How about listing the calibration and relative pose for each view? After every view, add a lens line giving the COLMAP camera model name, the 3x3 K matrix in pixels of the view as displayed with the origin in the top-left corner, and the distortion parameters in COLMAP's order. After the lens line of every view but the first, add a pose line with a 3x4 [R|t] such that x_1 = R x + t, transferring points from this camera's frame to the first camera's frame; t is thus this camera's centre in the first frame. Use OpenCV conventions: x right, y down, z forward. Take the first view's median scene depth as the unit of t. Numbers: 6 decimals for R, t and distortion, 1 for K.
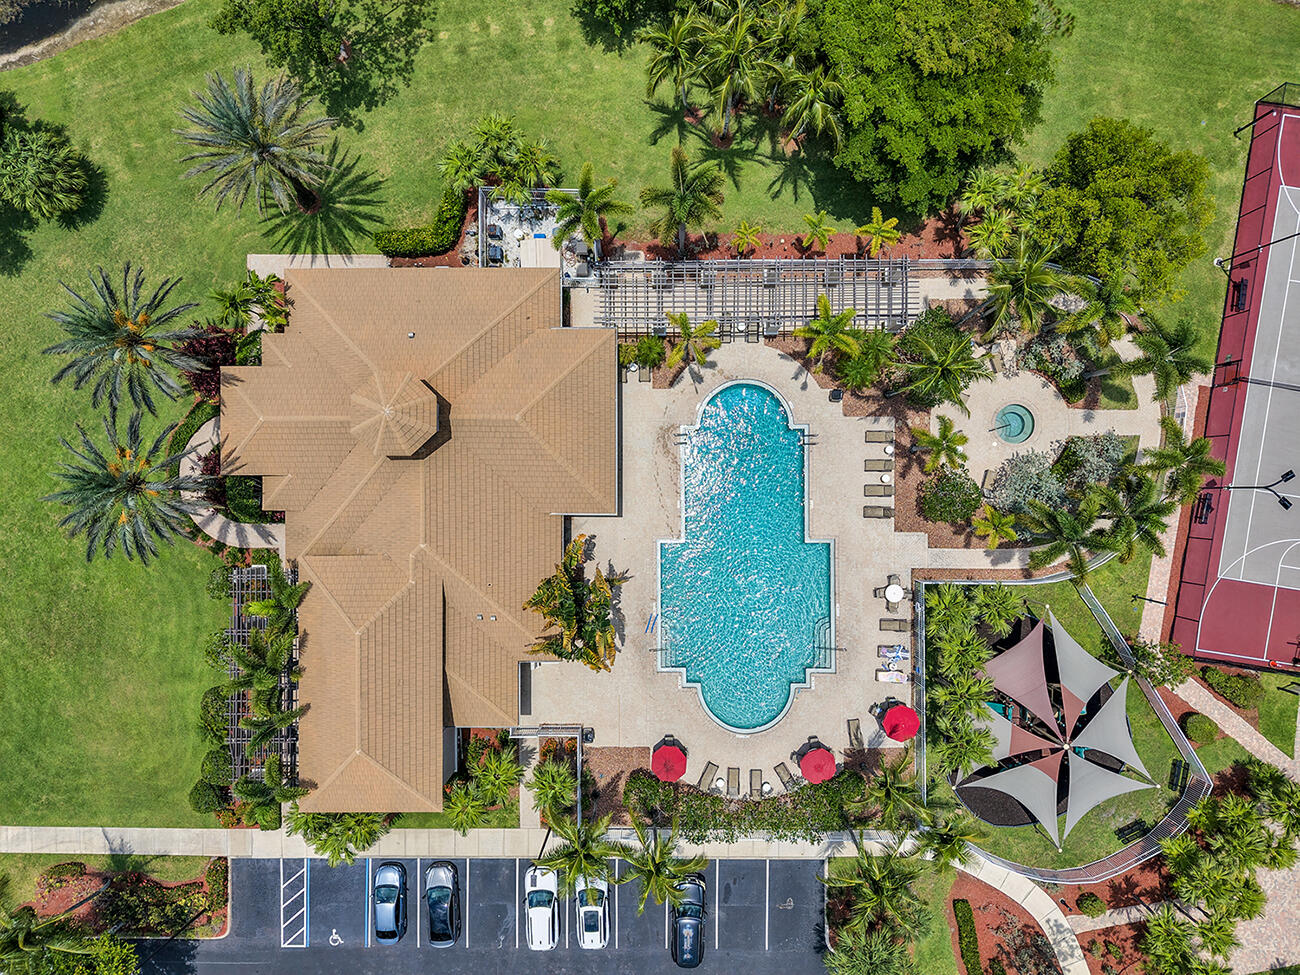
lens RADIAL K [[868.6, 0, 647.8], [0, 868.6, 484.0], [0, 0, 1]] dist [0.036429, -0.030427]
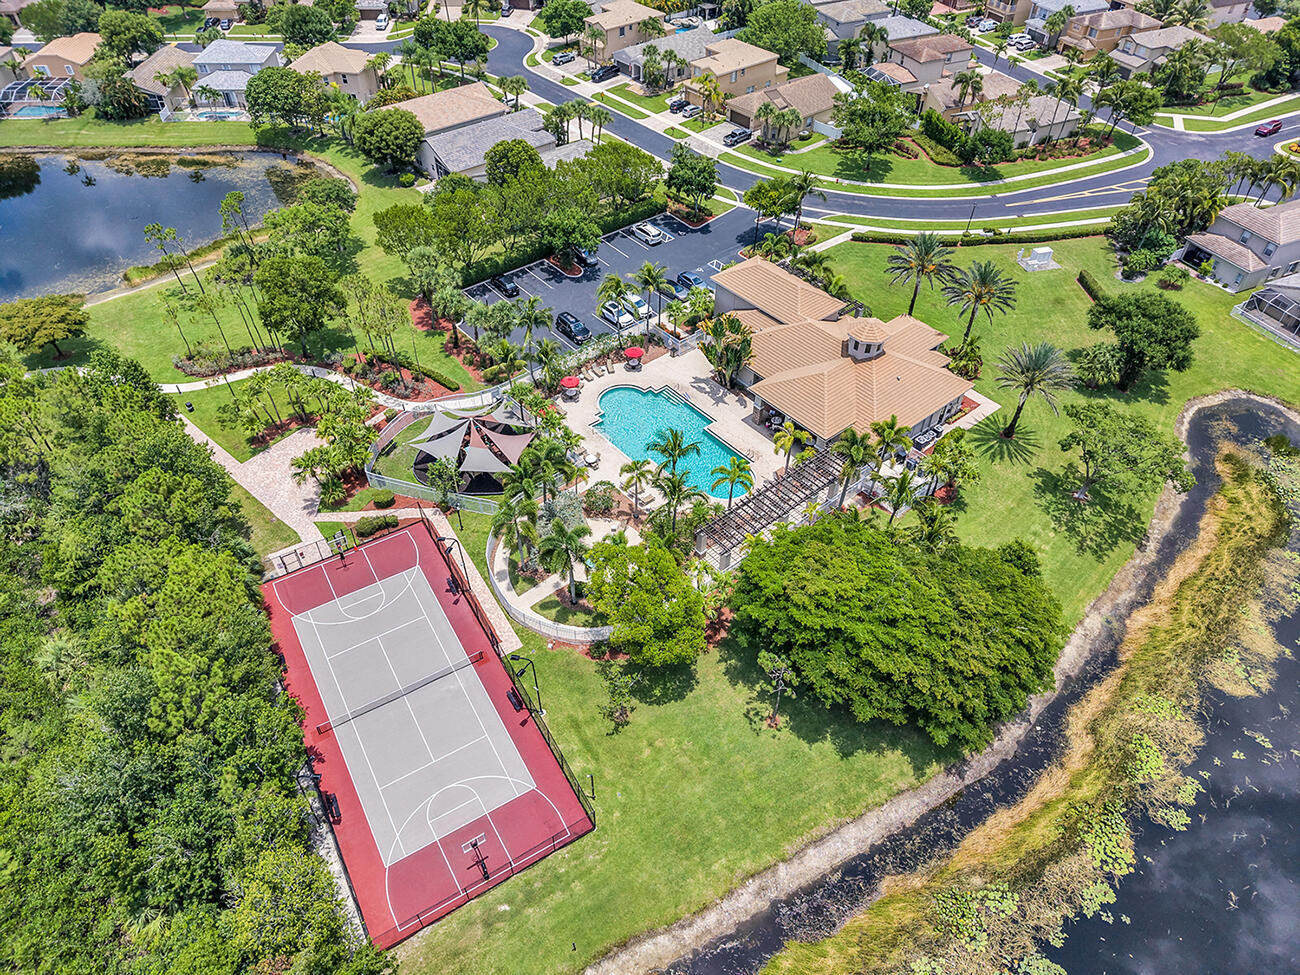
lens RADIAL K [[868.6, 0, 647.8], [0, 868.6, 484.0], [0, 0, 1]] dist [0.036429, -0.030427]
pose [[-0.769398, 0.443961, -0.459266, 0.961301], [-0.638762, -0.538244, 0.549797, -0.858822], [-0.003109, 0.716375, 0.697709, -0.104554]]
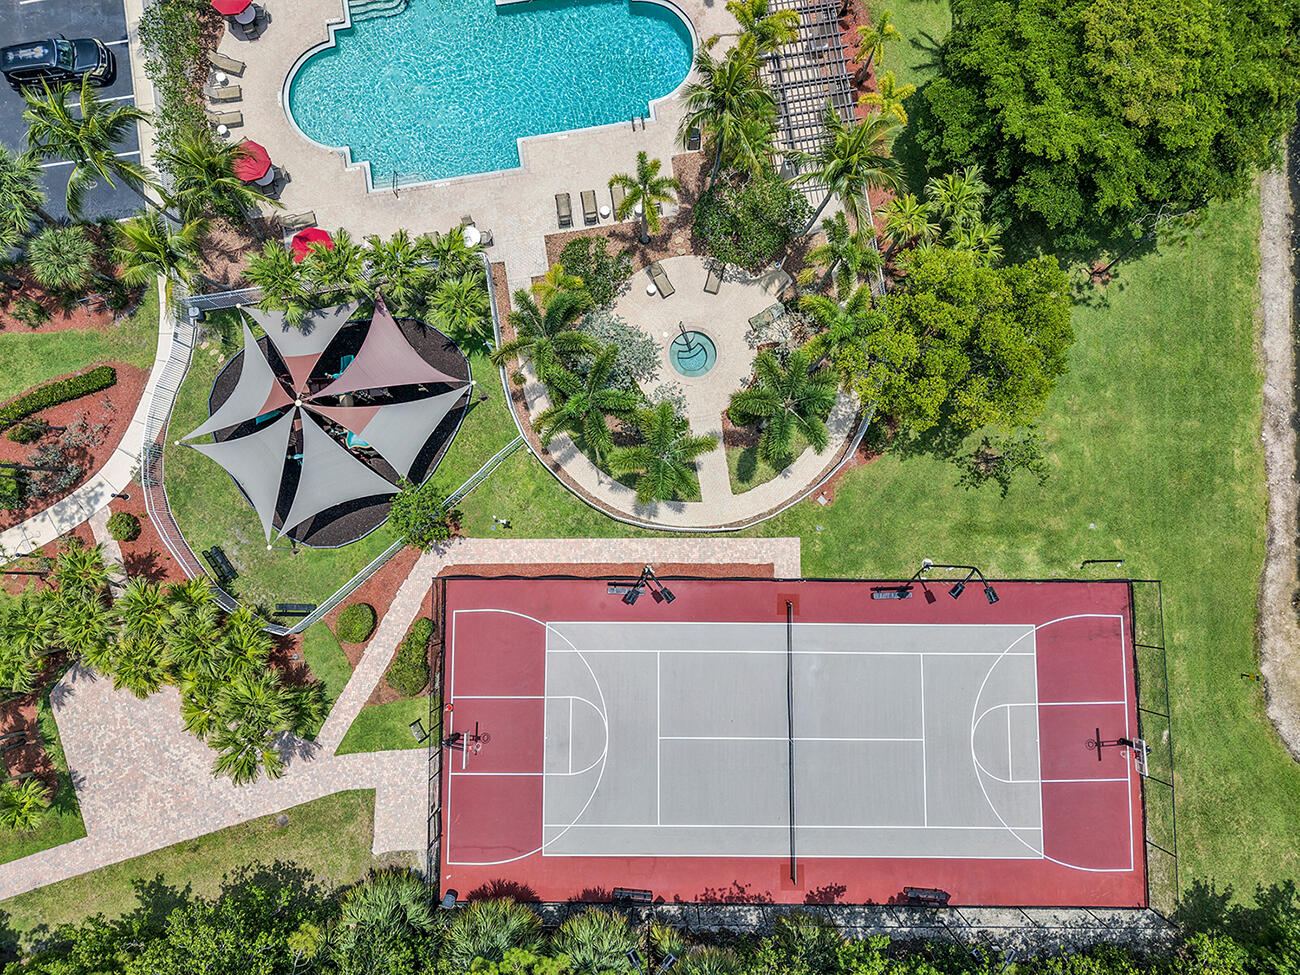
lens RADIAL K [[868.6, 0, 647.8], [0, 868.6, 484.0], [0, 0, 1]] dist [0.036429, -0.030427]
pose [[0.151496, 0.984948, -0.083226, 0.603951], [-0.988458, 0.150977, -0.012534, 0.003104], [0.000220, 0.084164, 0.996452, 0.184335]]
